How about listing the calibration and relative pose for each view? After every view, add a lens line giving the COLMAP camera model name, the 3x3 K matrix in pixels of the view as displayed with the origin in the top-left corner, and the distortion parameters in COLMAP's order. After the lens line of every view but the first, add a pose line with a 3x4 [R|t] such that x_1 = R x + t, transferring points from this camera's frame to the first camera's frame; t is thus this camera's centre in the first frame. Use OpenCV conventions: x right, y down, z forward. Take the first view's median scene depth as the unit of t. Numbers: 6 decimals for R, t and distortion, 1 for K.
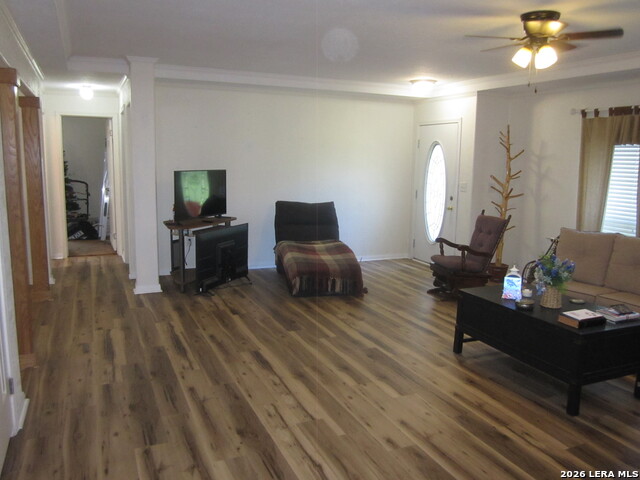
lens RADIAL K [[523.5, 0, 319.1], [0, 523.5, 234.0], [0, 0, 1]] dist [-0.072448, 0.023992]
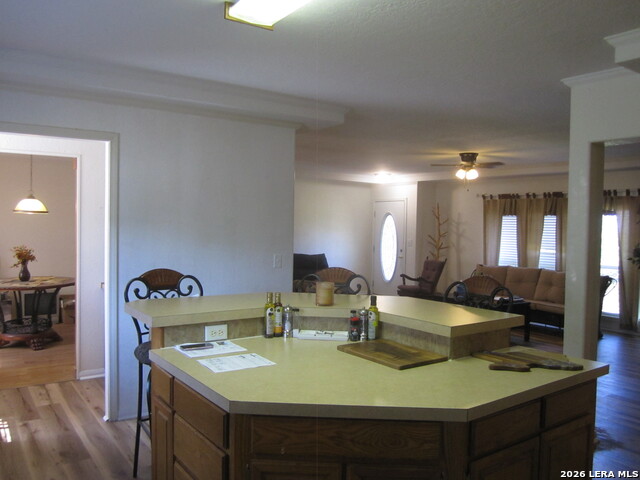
lens RADIAL K [[523.5, 0, 318.8], [0, 523.5, 243.9], [0, 0, 1]] dist [-0.072448, 0.023992]
pose [[0.979379, -0.007121, 0.201906, -0.314033], [0.028379, 0.994319, -0.102587, 0.066580], [-0.200029, 0.106202, 0.974017, -0.466137]]
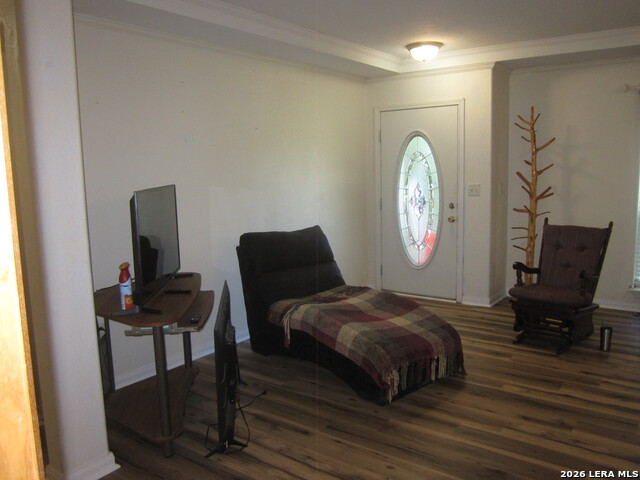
lens RADIAL K [[523.5, 0, 325.0], [0, 523.5, 237.2], [0, 0, 1]] dist [-0.072448, 0.023992]
pose [[0.867056, -0.106044, 0.486793, -0.310001], [0.111548, 0.993600, 0.017763, -0.064186], [-0.485562, 0.038899, 0.873336, 0.481533]]
